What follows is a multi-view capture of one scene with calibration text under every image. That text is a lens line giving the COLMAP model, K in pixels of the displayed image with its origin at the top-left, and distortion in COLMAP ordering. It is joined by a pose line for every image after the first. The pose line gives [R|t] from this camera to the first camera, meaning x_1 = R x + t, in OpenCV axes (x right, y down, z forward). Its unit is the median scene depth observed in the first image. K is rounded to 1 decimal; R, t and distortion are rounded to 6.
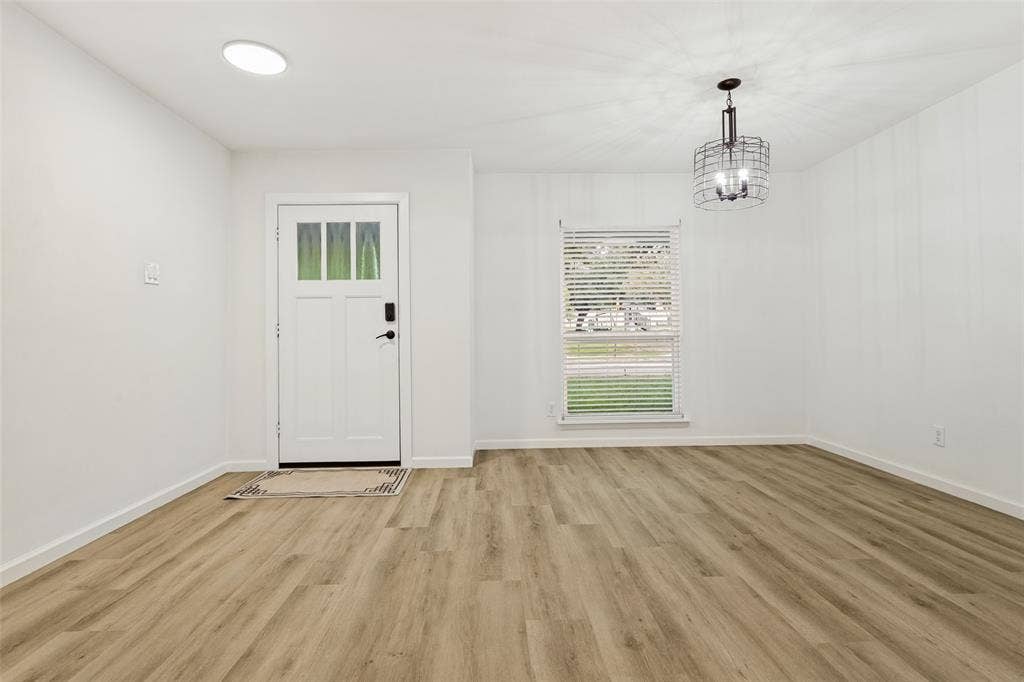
lens RADIAL K [[528.4, 0, 505.2], [0, 528.4, 336.1], [0, 0, 1]] dist [0.002958, 0.001067]
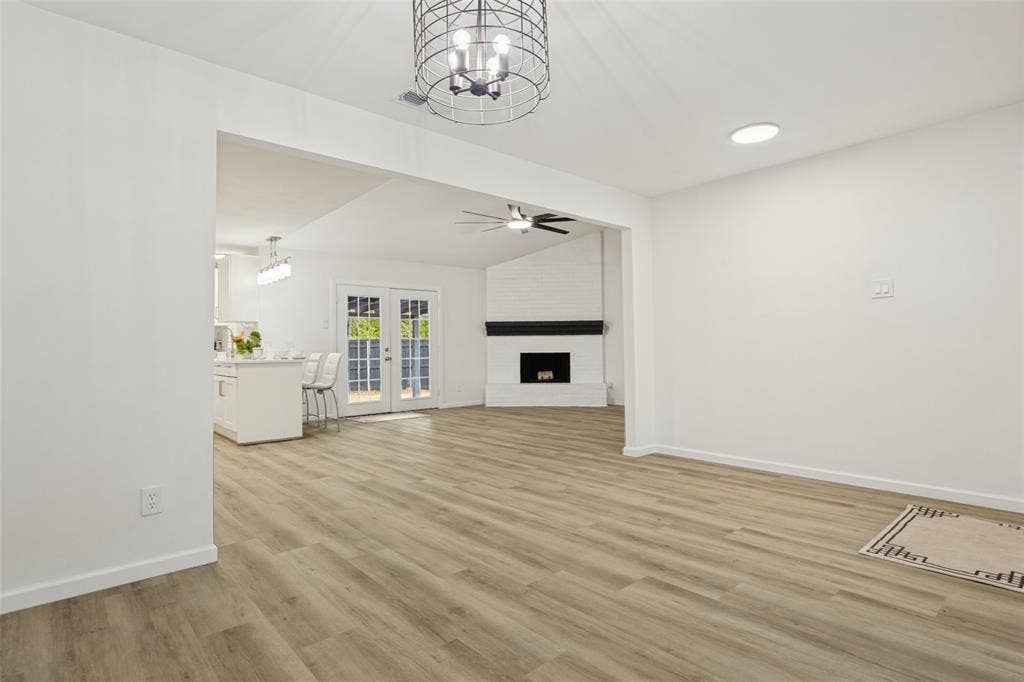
lens RADIAL K [[528.4, 0, 512.1], [0, 528.4, 344.5], [0, 0, 1]] dist [0.002958, 0.001067]
pose [[-0.769852, 0.014955, -0.638048, 0.938666], [0.021069, 0.999776, -0.001989, -0.014522], [0.637875, -0.014974, -0.769994, 1.791515]]
